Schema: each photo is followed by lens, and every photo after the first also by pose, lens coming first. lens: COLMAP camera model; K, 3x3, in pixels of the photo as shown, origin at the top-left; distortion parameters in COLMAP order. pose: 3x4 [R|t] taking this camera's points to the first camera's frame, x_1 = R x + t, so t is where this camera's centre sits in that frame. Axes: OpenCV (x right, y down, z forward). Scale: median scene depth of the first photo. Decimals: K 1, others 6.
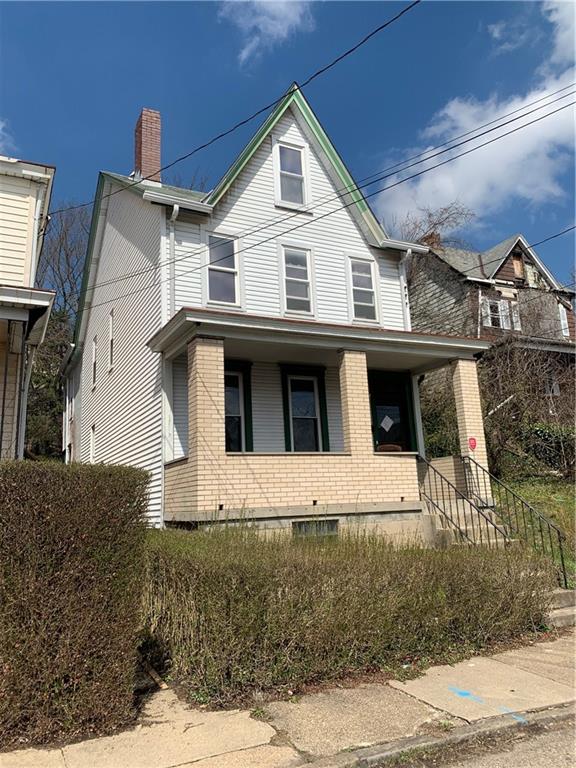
lens RADIAL K [[608.6, 0, 288.7], [0, 608.6, 383.8], [0, 0, 1]] dist [0.081014, -0.017917]
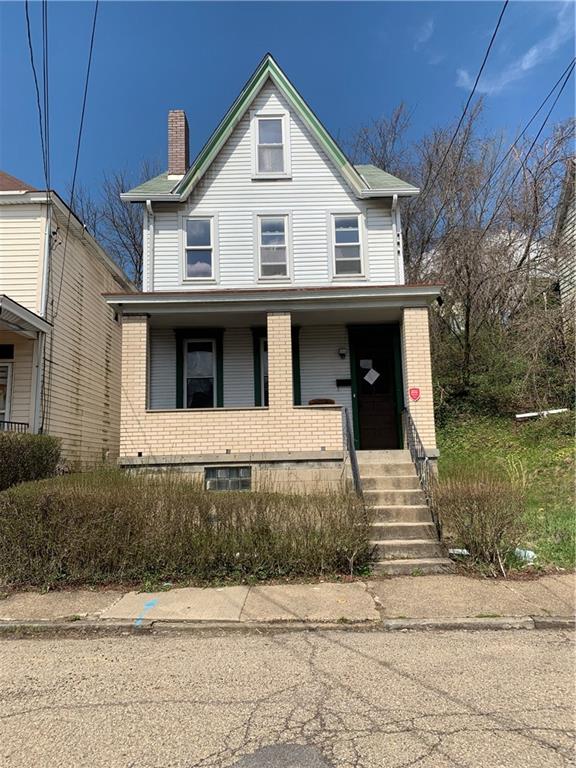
lens RADIAL K [[608.6, 0, 289.9], [0, 608.6, 381.0], [0, 0, 1]] dist [0.081014, -0.017917]
pose [[0.890089, -0.040811, -0.453956, 0.543442], [0.075421, 0.995441, 0.058391, 0.004799], [0.449504, -0.086211, 0.889109, 0.041521]]
